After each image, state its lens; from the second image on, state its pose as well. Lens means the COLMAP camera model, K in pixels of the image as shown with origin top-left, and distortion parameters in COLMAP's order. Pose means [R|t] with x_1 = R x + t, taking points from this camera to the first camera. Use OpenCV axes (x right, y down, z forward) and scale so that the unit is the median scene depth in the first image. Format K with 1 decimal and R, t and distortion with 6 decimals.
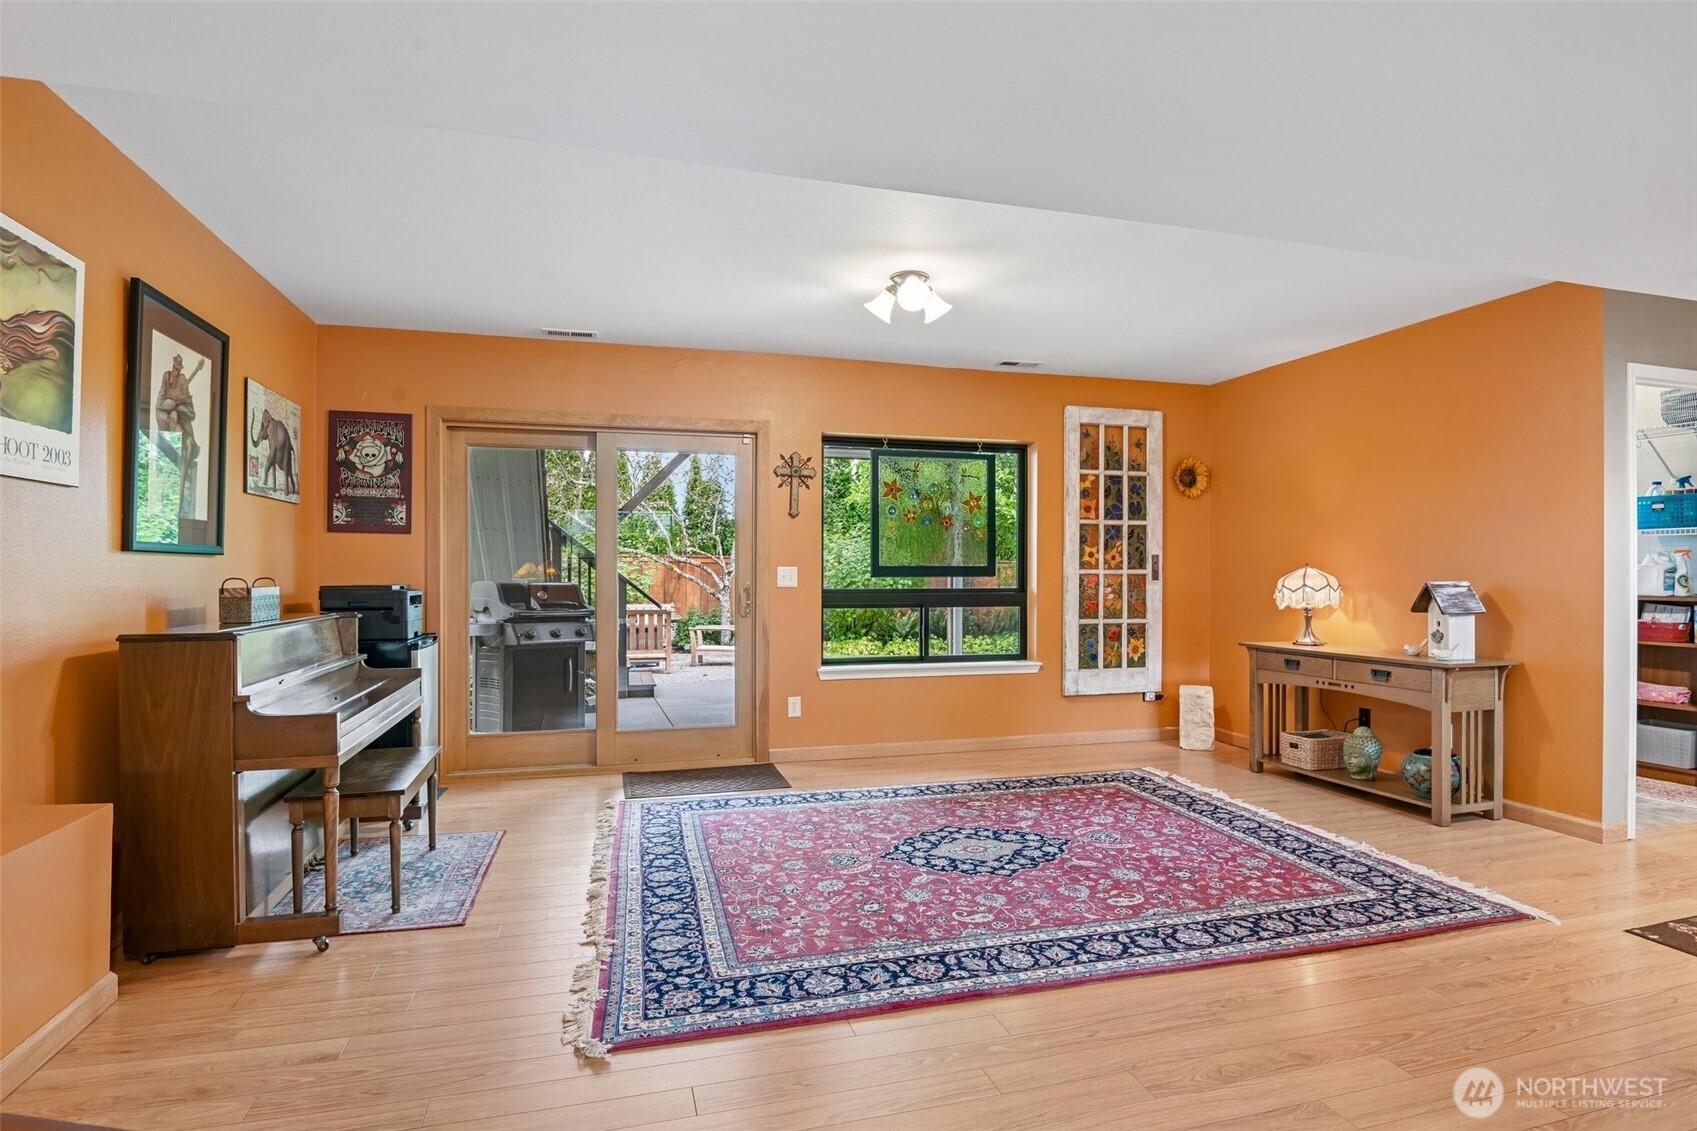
lens RADIAL K [[894.9, 0, 852.5], [0, 894.9, 569.8], [0, 0, 1]] dist [-0.033746, -0.001605]
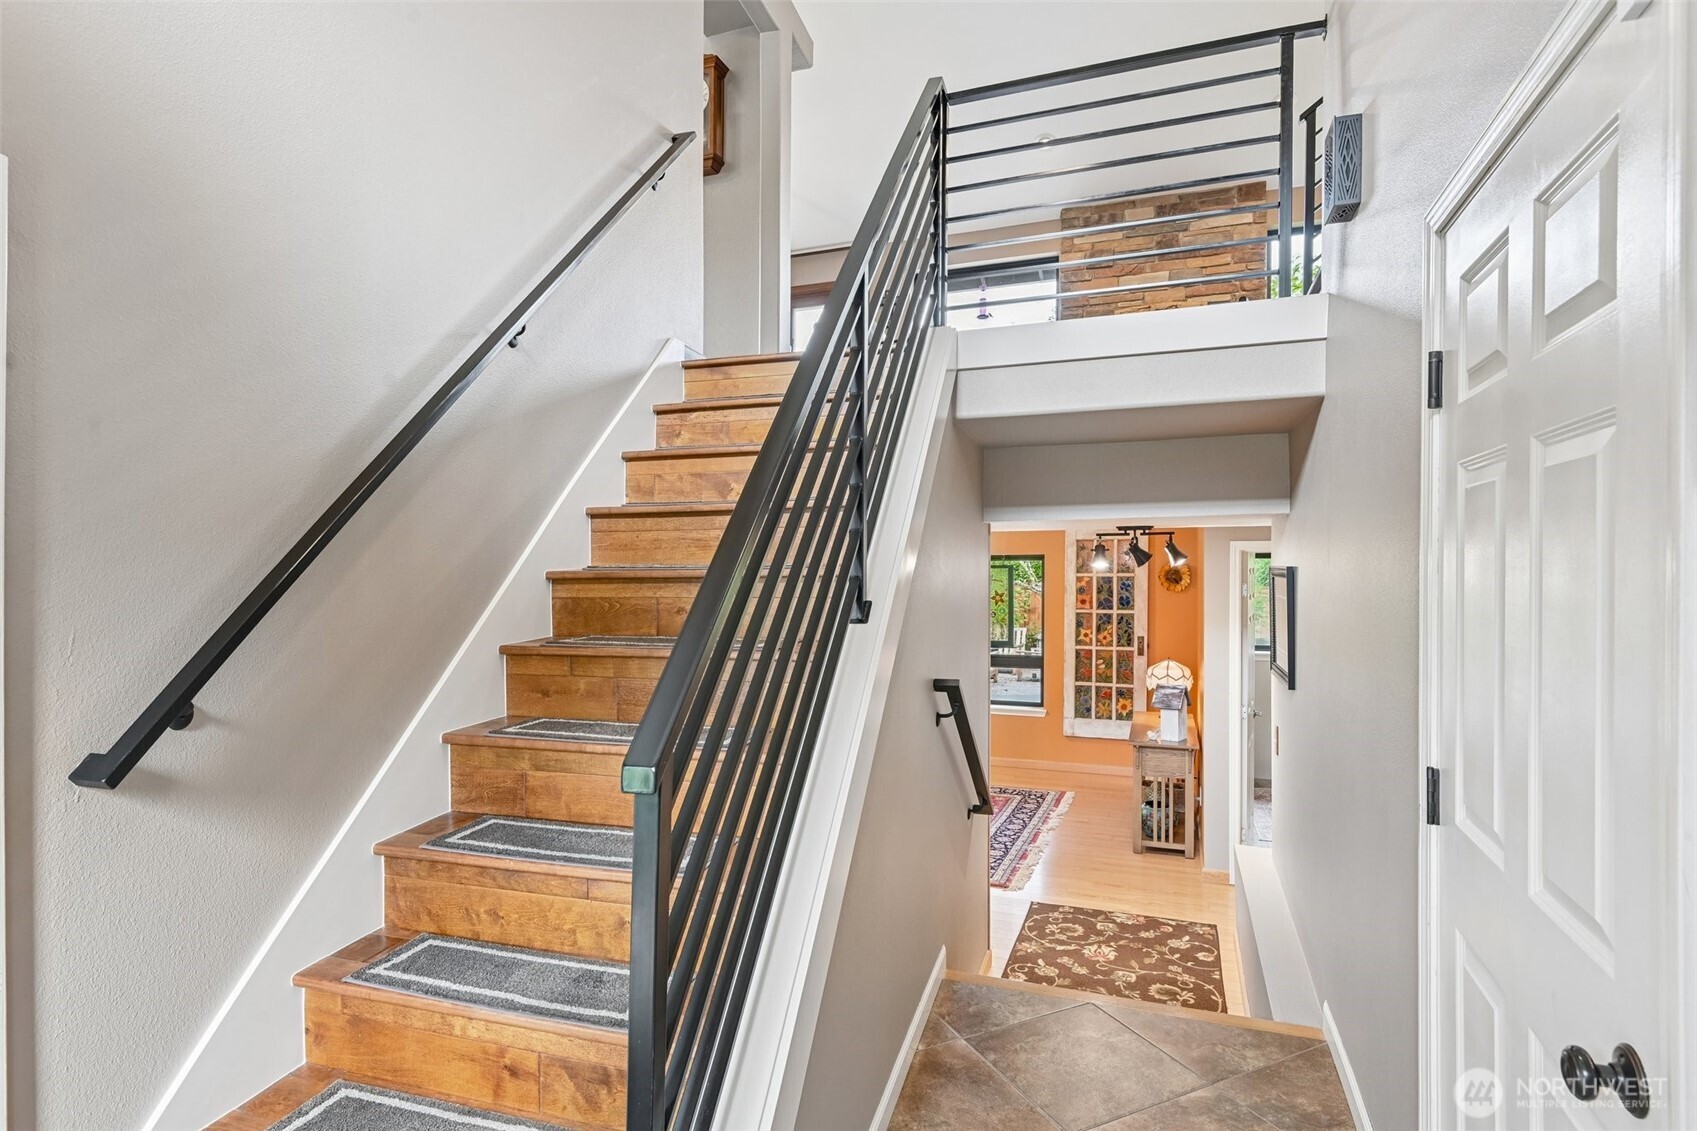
lens RADIAL K [[917.2, 0, 844.0], [0, 917.2, 566.4], [0, 0, 1]] dist [0.000843, 0.000070]
pose [[0.801563, -0.001249, -0.597908, 0.810841], [0.009571, 0.999897, 0.010742, -0.140983], [0.597833, -0.014333, 0.801492, -0.349337]]
